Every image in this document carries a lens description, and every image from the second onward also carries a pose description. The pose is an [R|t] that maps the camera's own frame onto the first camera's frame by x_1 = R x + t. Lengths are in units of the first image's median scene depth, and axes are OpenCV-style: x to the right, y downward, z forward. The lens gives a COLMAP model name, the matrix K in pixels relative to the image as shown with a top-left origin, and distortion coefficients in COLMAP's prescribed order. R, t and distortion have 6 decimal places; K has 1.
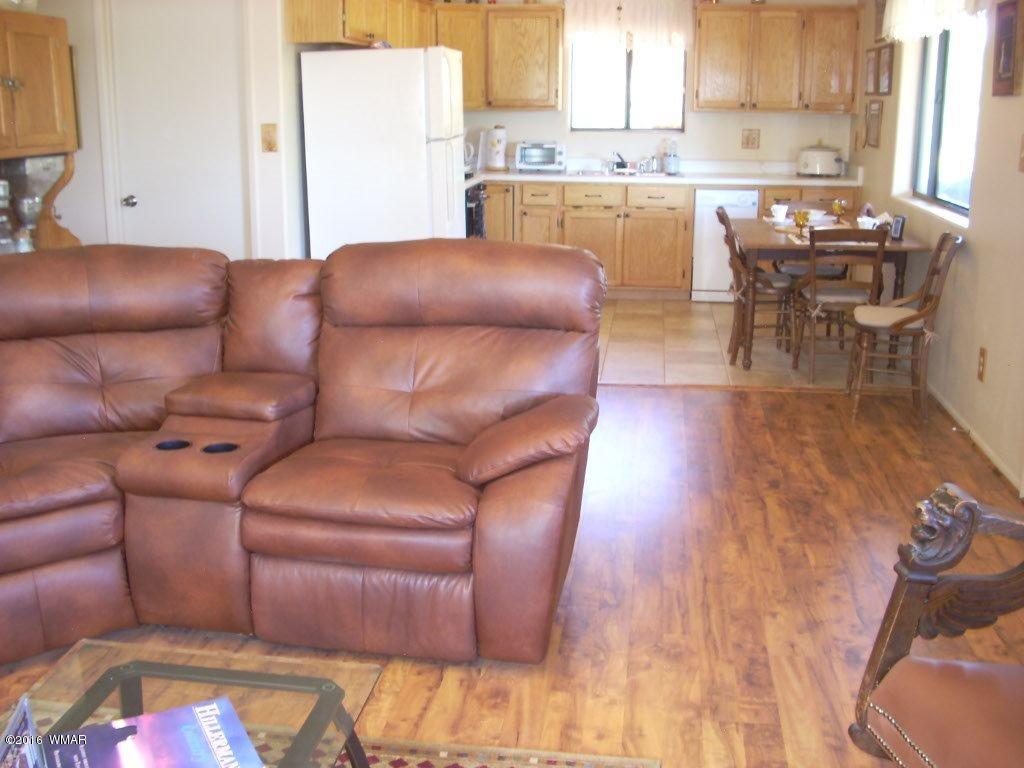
lens RADIAL K [[1136.6, 0, 497.9], [0, 1136.6, 401.0], [0, 0, 1]] dist [-0.156204, 0.081794]
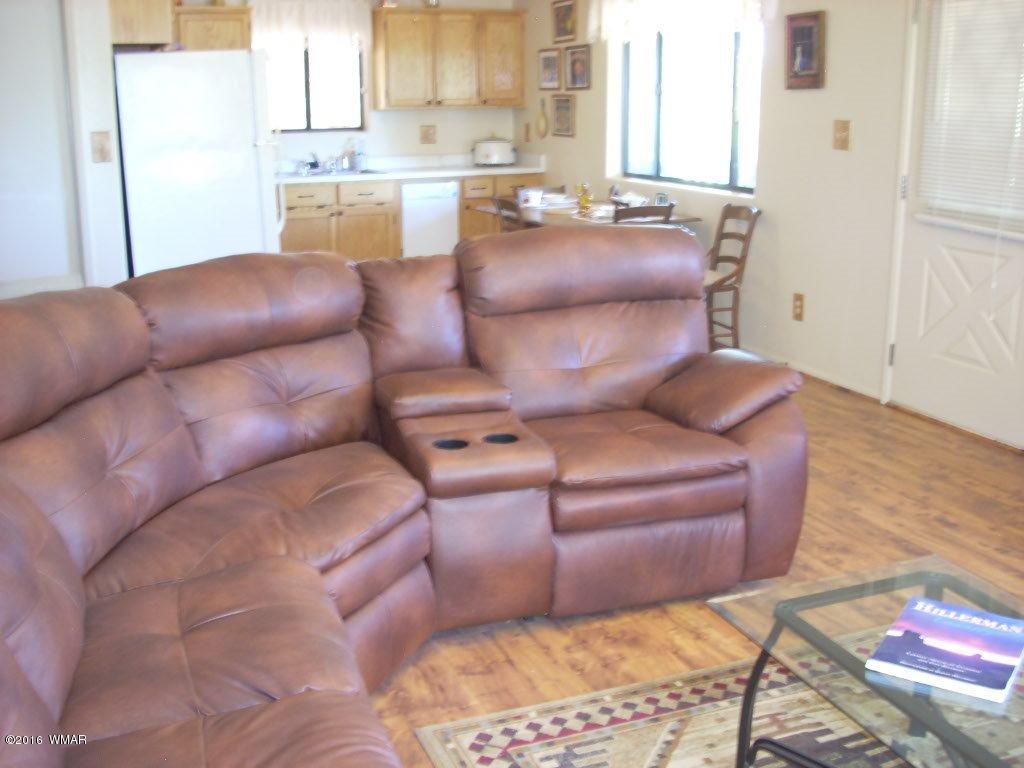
lens RADIAL K [[1136.6, 0, 497.9], [0, 1136.6, 401.0], [0, 0, 1]] dist [-0.156204, 0.081794]
pose [[0.868802, -0.135669, 0.476211, -0.271190], [0.136620, 0.990080, 0.032816, -0.009558], [-0.475939, 0.036549, 0.878718, 0.037514]]
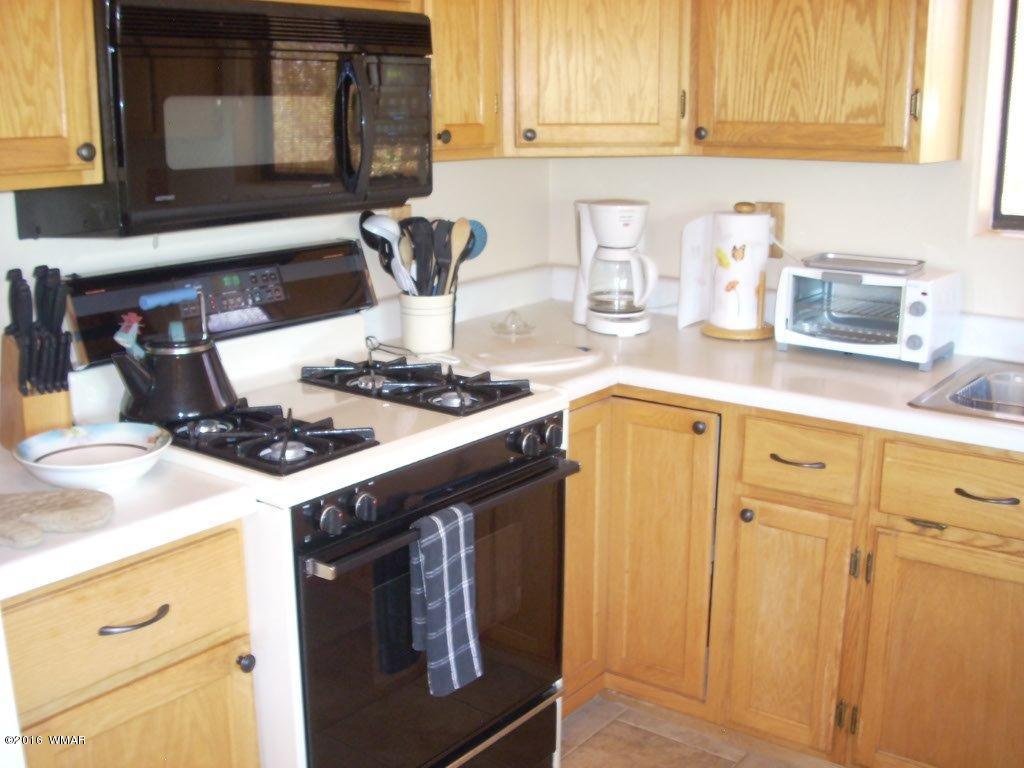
lens RADIAL K [[1141.1, 0, 512.0], [0, 1141.1, 384.0], [0, 0, 1]] dist [-0.094315, 0.009003]
pose [[0.869199, 0.113809, -0.481186, 0.110357], [-0.125337, 0.992080, 0.008241, -0.195384], [0.478313, 0.053148, 0.876580, 0.714893]]
